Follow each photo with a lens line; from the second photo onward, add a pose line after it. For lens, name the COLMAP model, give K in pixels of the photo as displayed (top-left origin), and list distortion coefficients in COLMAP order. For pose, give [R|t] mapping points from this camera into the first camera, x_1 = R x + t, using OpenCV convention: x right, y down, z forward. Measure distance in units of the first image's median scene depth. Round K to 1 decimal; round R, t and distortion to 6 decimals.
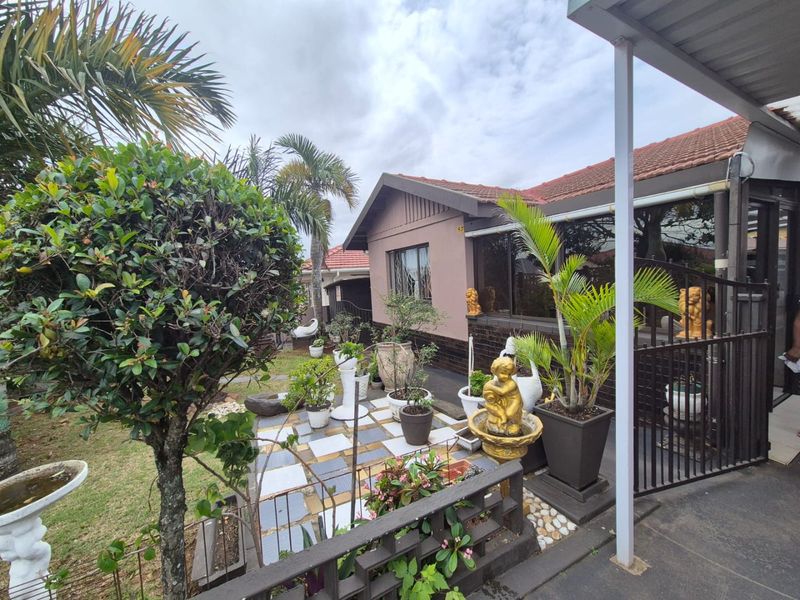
lens RADIAL K [[331.3, 0, 401.9], [0, 331.3, 298.8], [0, 0, 1]] dist [-0.003491, 0.001790]
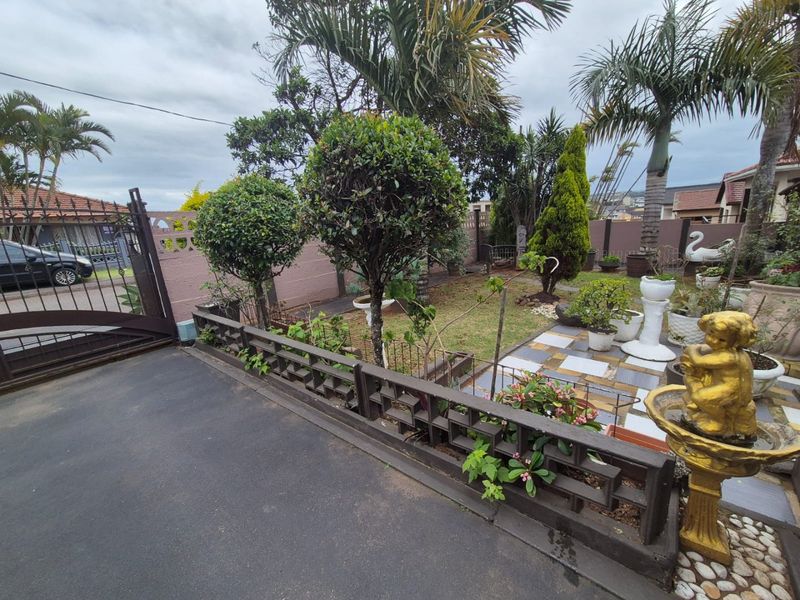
lens RADIAL K [[331.3, 0, 400.5], [0, 331.3, 300.1], [0, 0, 1]] dist [-0.003491, 0.001790]
pose [[0.377484, 0.245069, -0.892999, 0.402404], [-0.003067, 0.964670, 0.263442, 0.005791], [0.926011, -0.096706, 0.364899, 0.176641]]
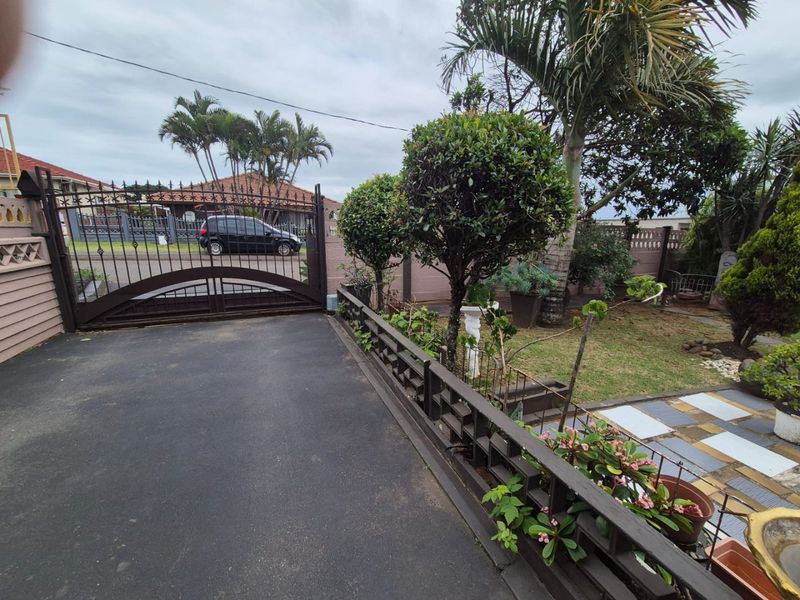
lens RADIAL K [[331.3, 0, 408.1], [0, 331.3, 300.5], [0, 0, 1]] dist [-0.003491, 0.001790]
pose [[-0.096072, 0.260378, -0.960715, 0.427929], [-0.070711, 0.960956, 0.267514, 0.011768], [0.992860, 0.093633, -0.073909, 0.341722]]
